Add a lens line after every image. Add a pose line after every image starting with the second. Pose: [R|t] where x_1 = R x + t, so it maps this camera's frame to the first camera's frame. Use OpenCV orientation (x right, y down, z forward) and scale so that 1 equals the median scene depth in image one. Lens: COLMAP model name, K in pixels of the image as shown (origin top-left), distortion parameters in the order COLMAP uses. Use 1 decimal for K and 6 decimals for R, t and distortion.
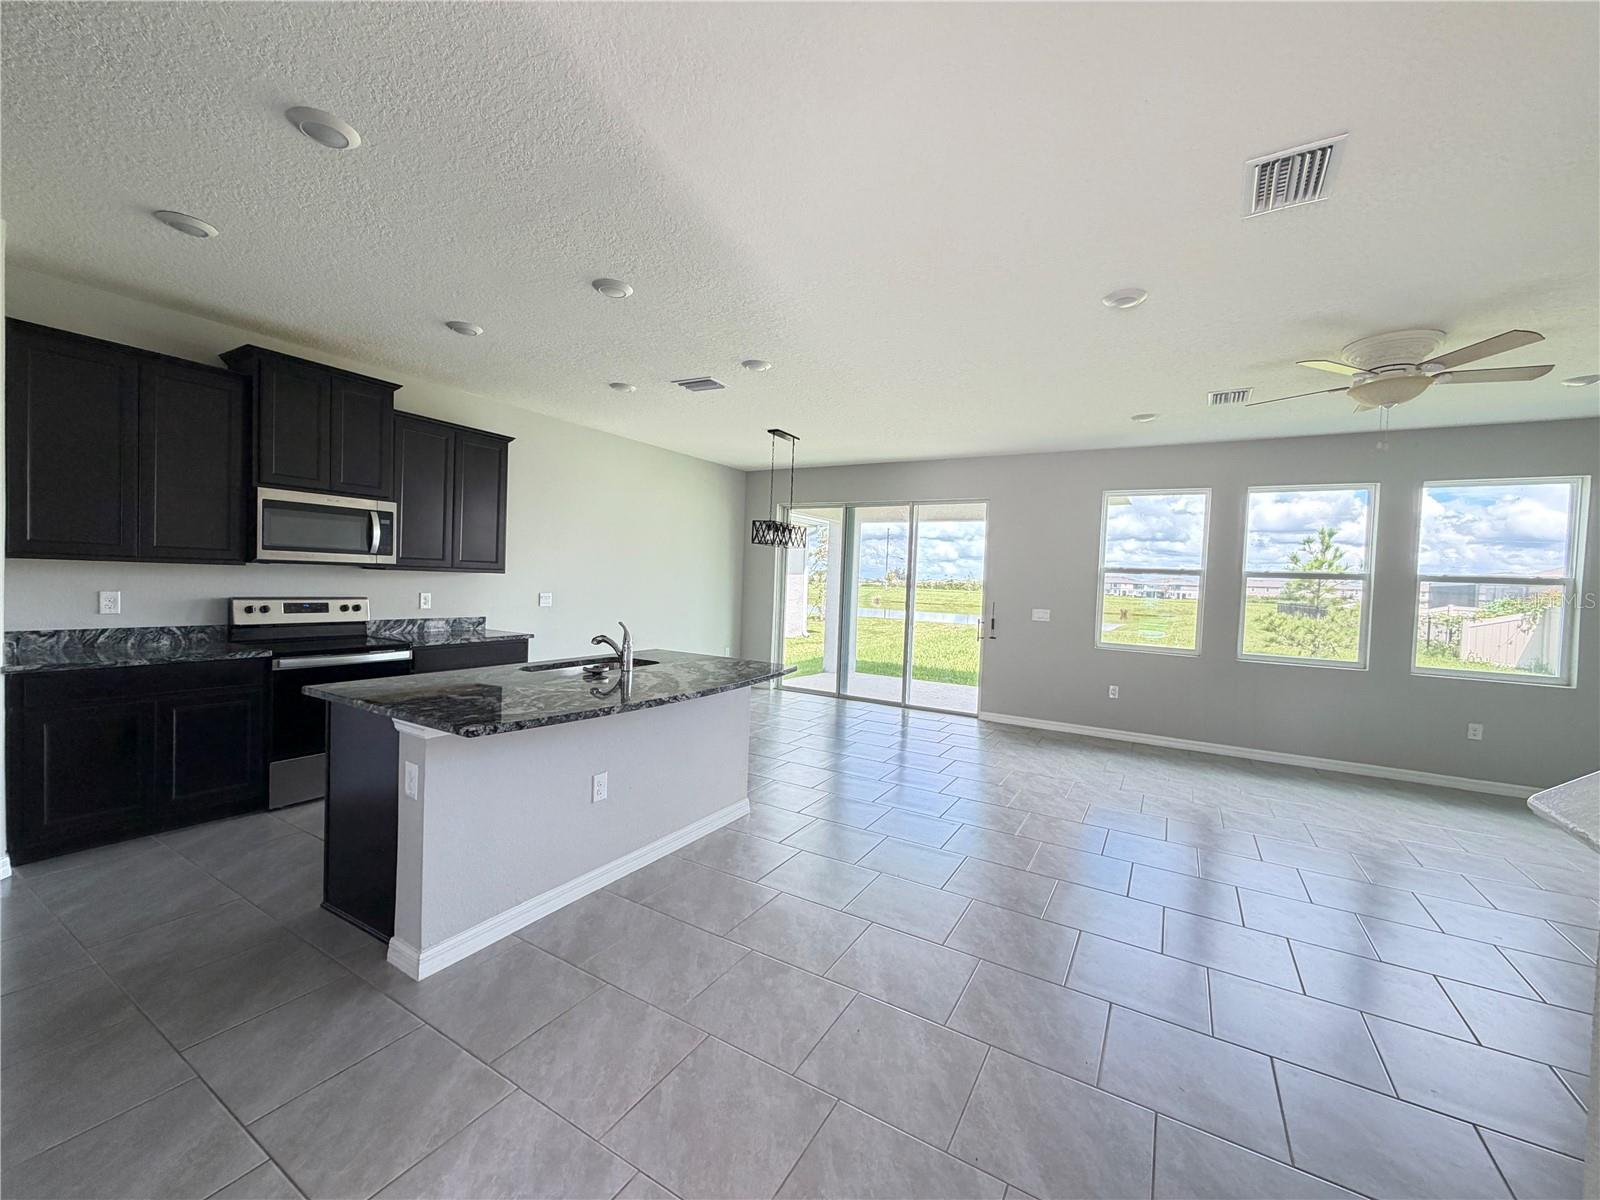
lens RADIAL K [[641.1, 0, 795.4], [0, 641.1, 597.5], [0, 0, 1]] dist [0.001467, -0.000036]
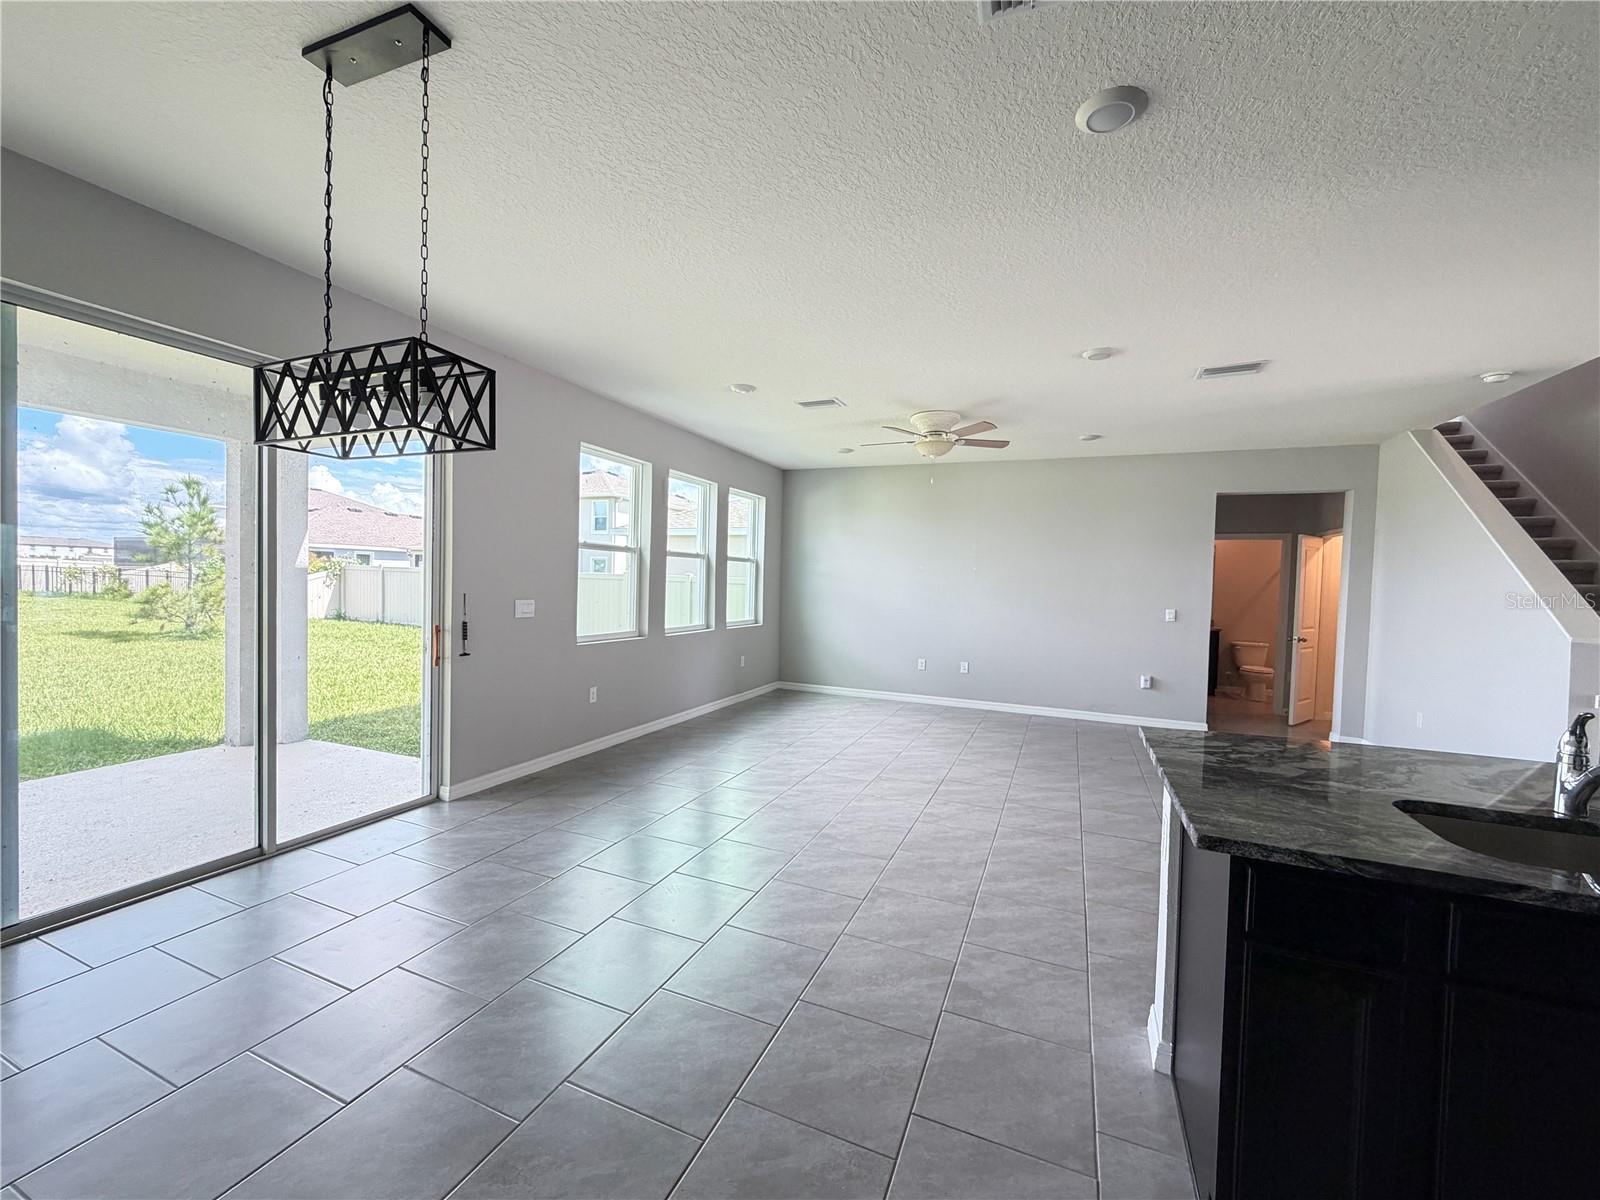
lens RADIAL K [[641.1, 0, 795.0], [0, 641.1, 600.7], [0, 0, 1]] dist [0.001467, -0.000036]
pose [[-0.130820, -0.074134, 0.988630, -0.474989], [-0.006292, 0.997242, 0.073947, -0.049262], [-0.991386, 0.003453, -0.130926, 1.209769]]
